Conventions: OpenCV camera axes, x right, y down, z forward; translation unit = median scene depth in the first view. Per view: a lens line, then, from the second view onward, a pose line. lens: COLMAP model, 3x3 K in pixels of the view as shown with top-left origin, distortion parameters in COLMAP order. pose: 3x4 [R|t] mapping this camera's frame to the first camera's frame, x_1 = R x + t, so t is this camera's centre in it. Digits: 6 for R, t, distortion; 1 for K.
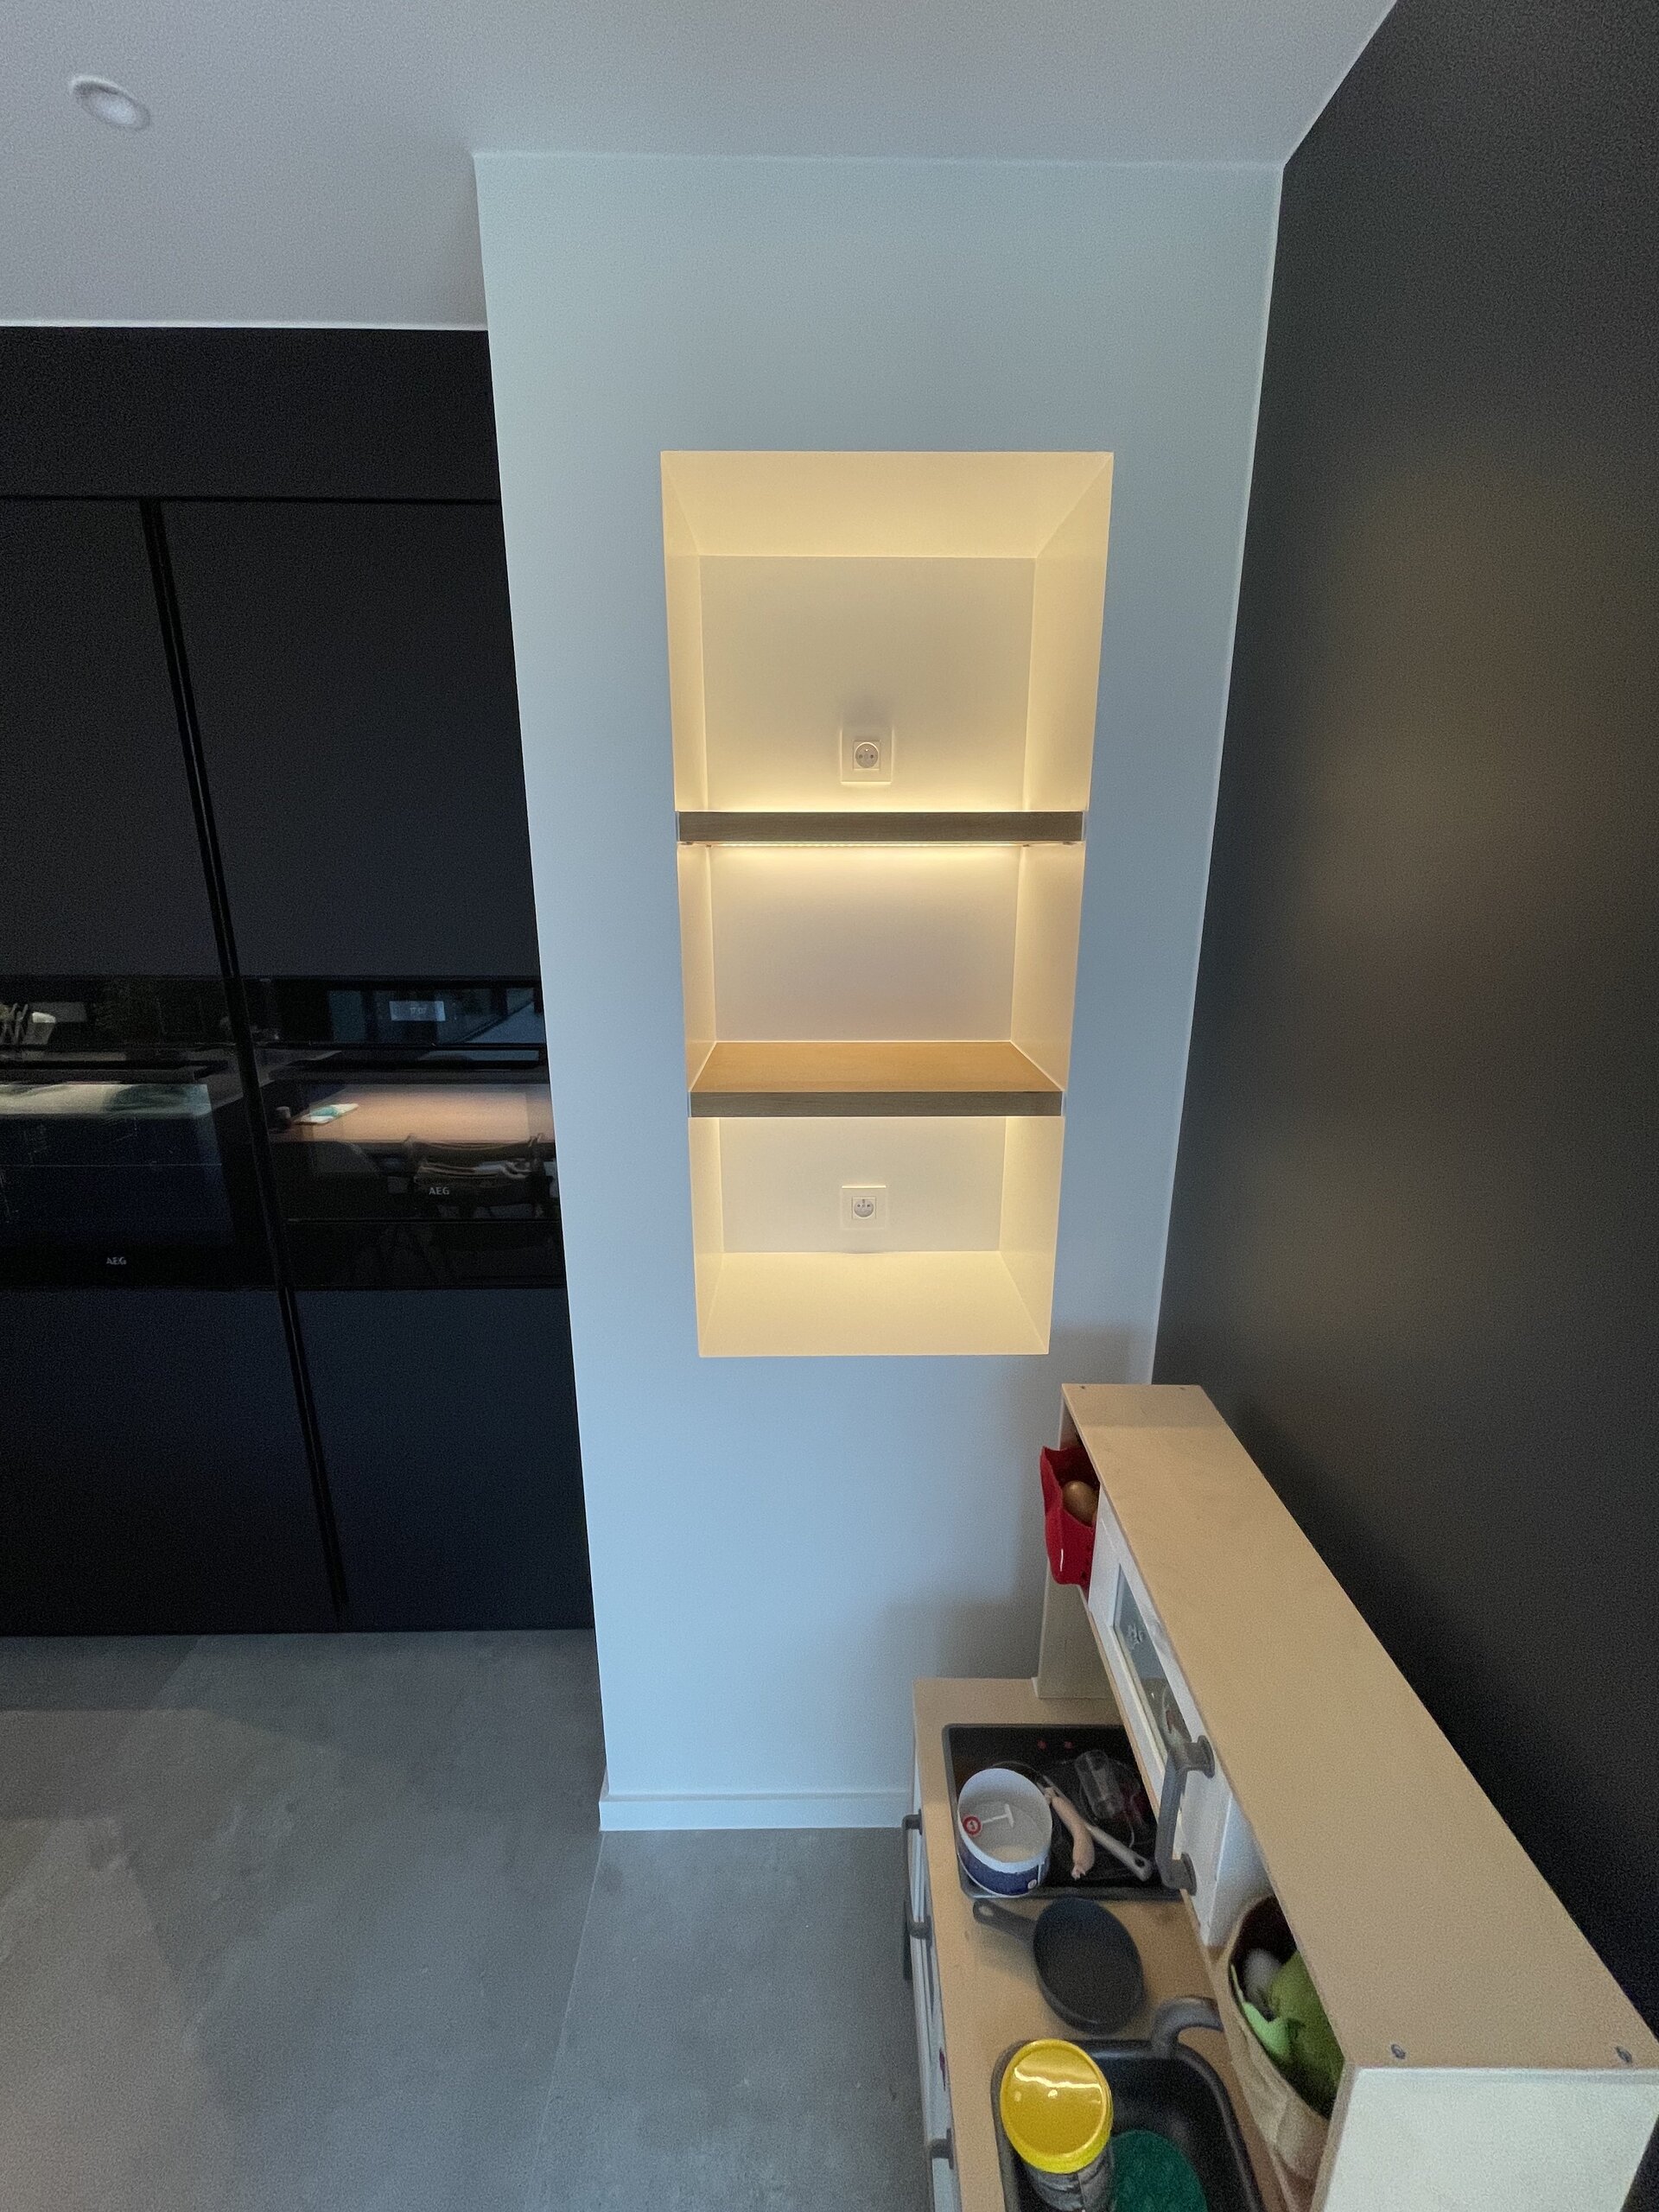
lens RADIAL K [[906.2, 0, 828.6], [0, 906.2, 1103.3], [0, 0, 1]] dist [-0.002732, 0.000263]
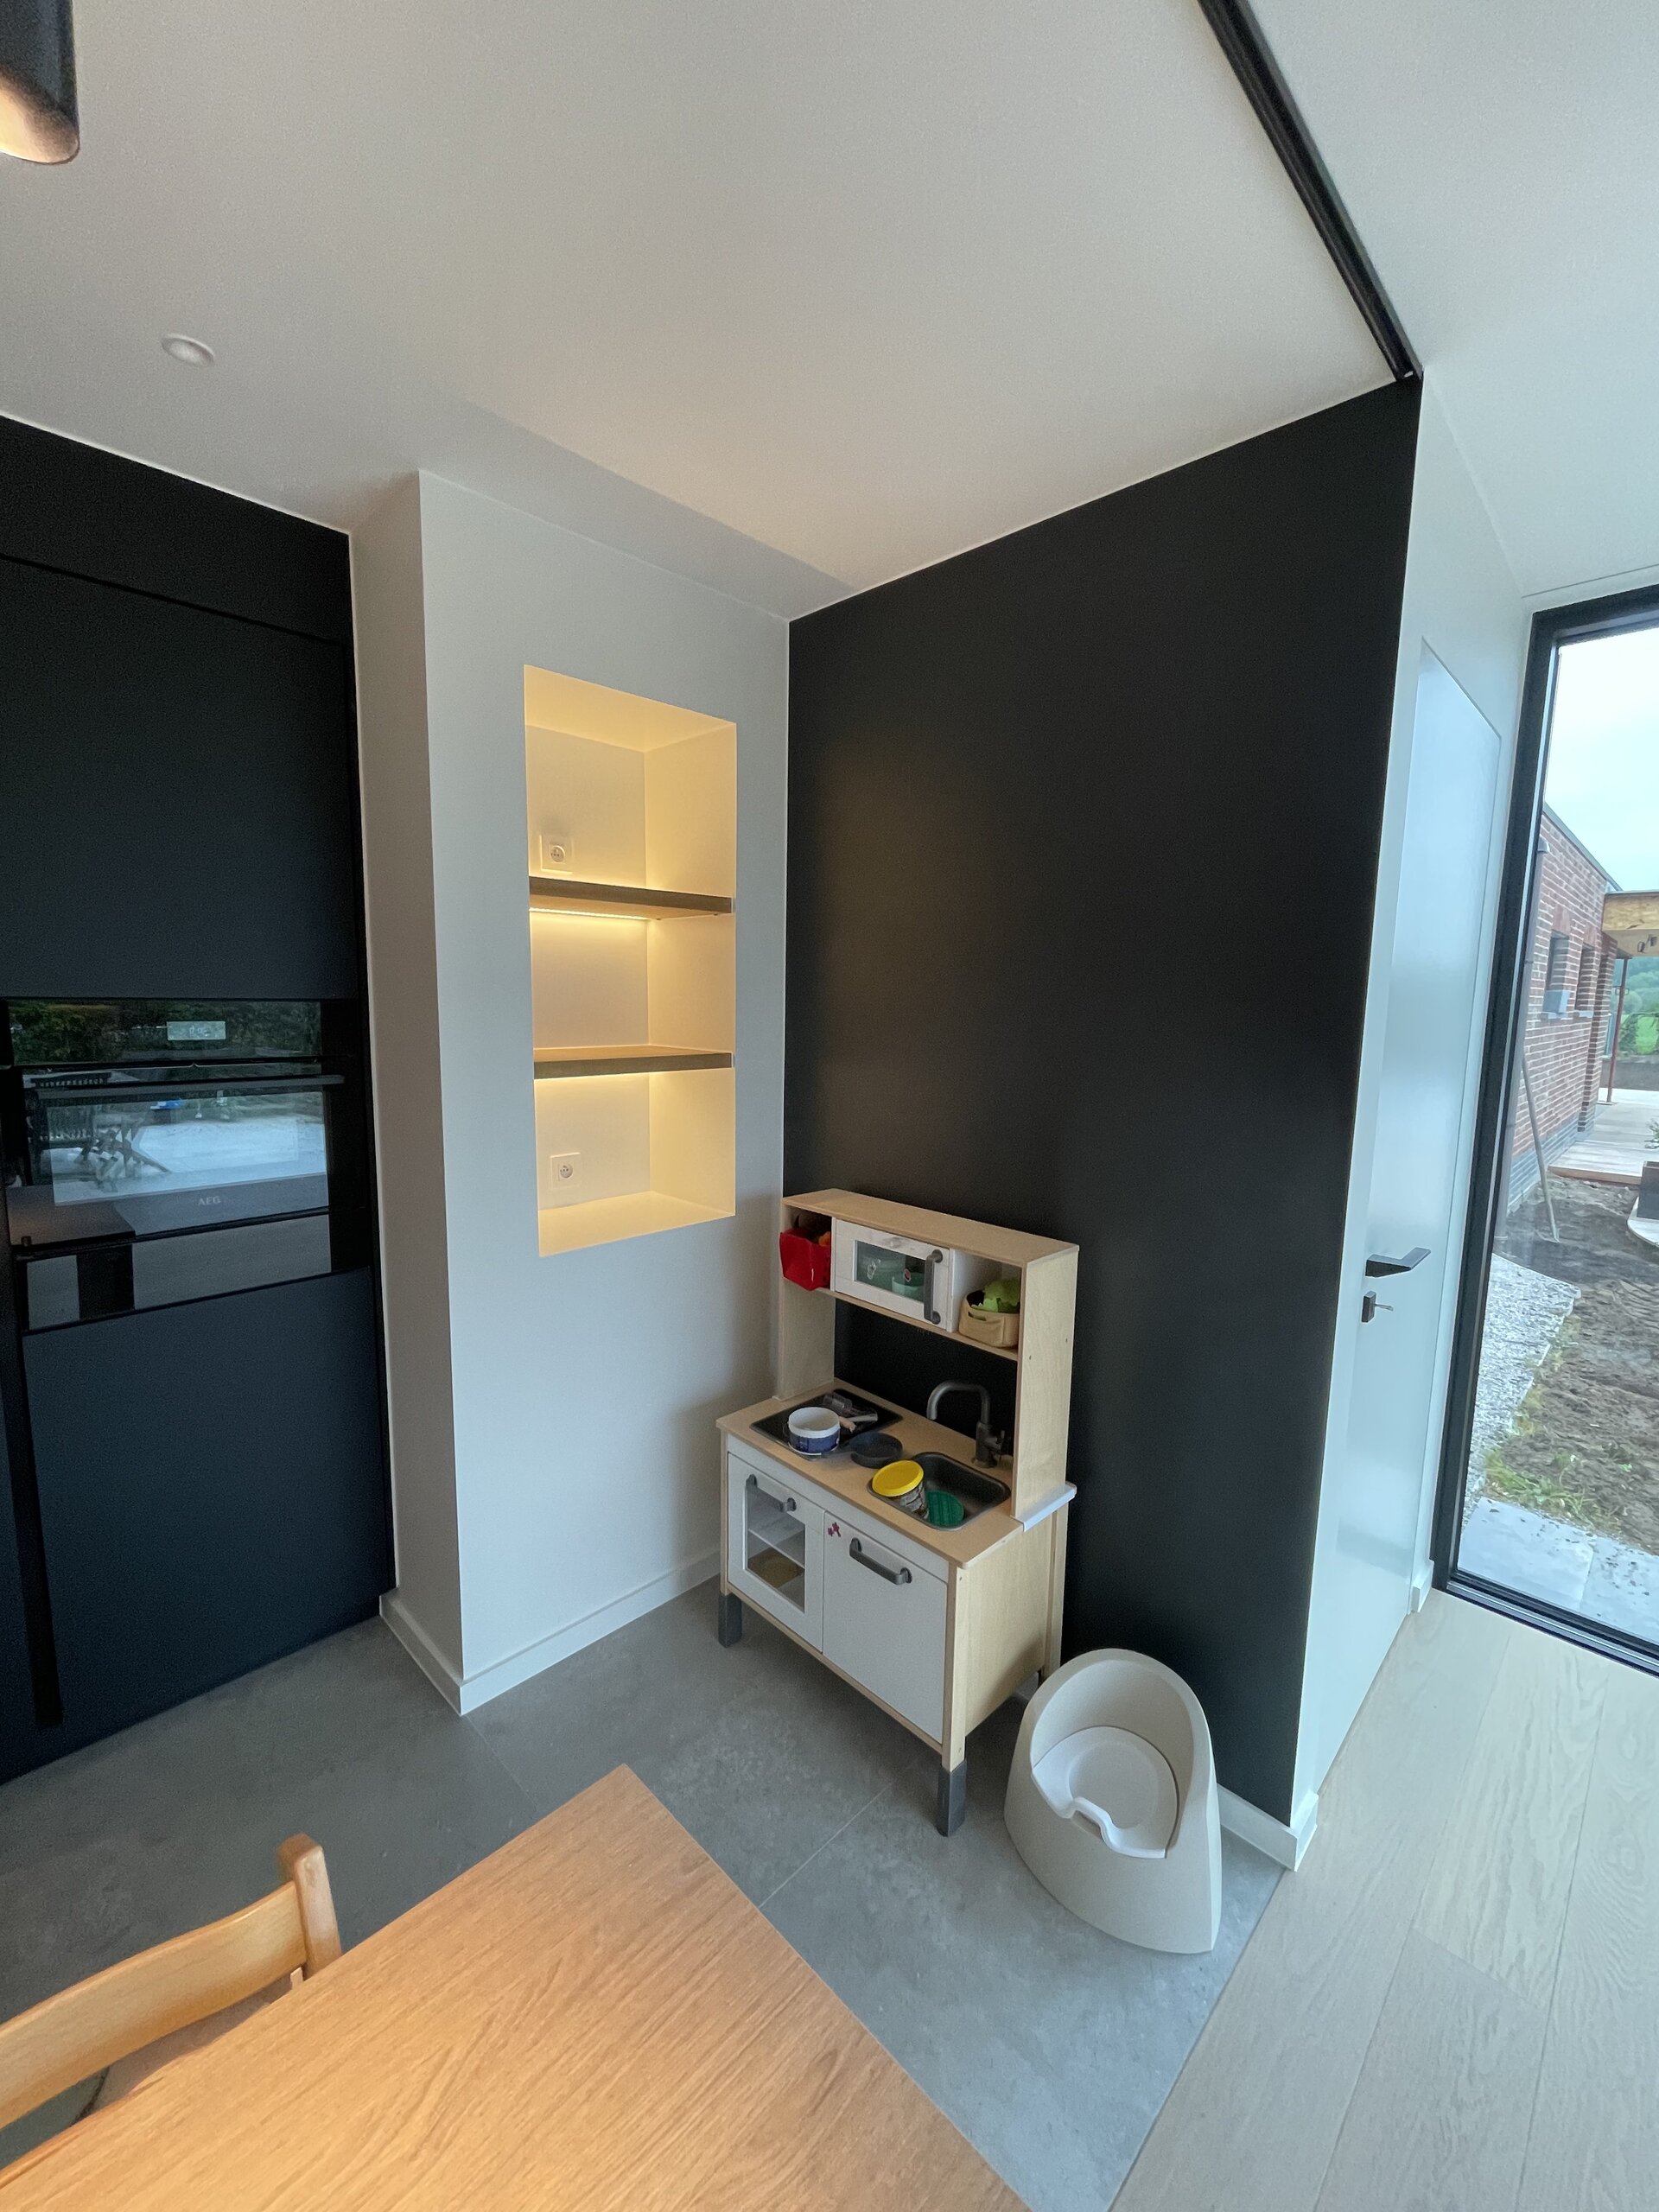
lens RADIAL K [[906.2, 0, 828.6], [0, 906.2, 1103.3], [0, 0, 1]] dist [-0.002732, 0.000263]
pose [[0.711503, -0.075866, 0.698576, -0.738427], [0.172454, 0.982602, -0.068935, 0.208584], [-0.681192, 0.169520, 0.712208, -0.315900]]
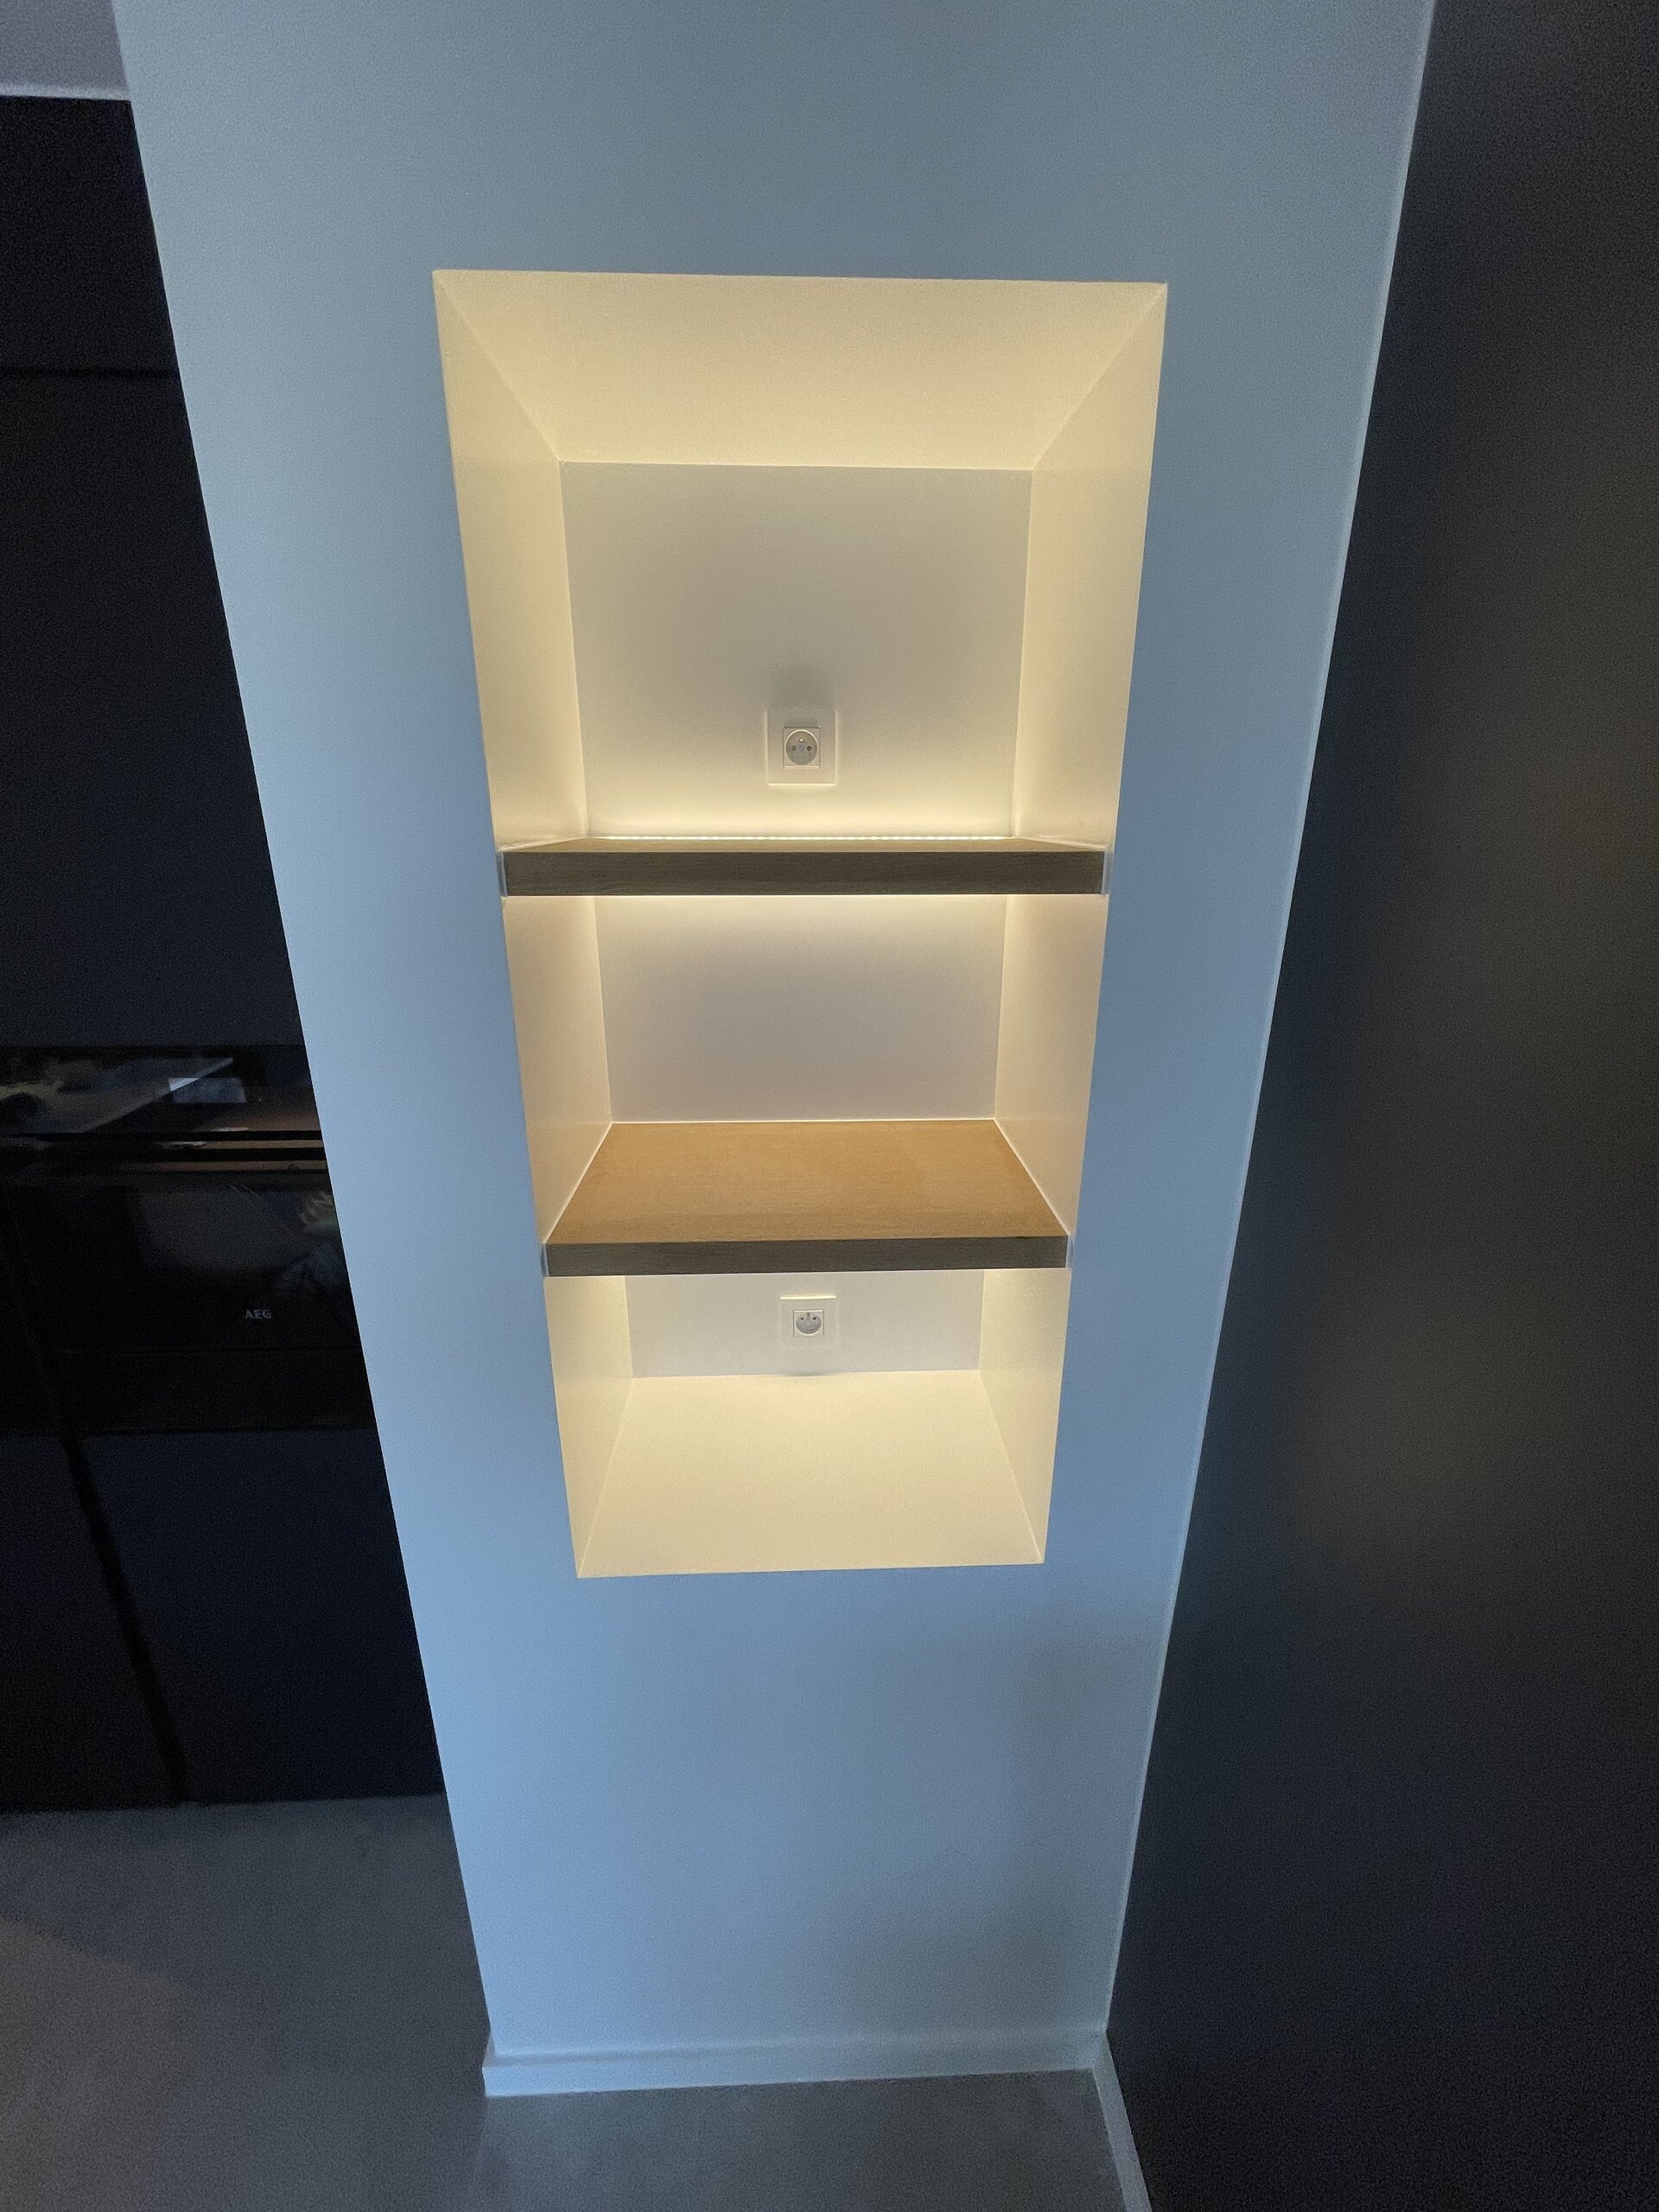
lens RADIAL K [[901.4, 0, 827.5], [0, 901.4, 1105.8], [0, 0, 1]] dist [-0.002444, -0.000306]
pose [[0.999694, -0.007204, 0.023664, 0.045008], [0.005992, 0.998686, 0.050891, -0.133495], [-0.023999, -0.050733, 0.998424, 0.259336]]
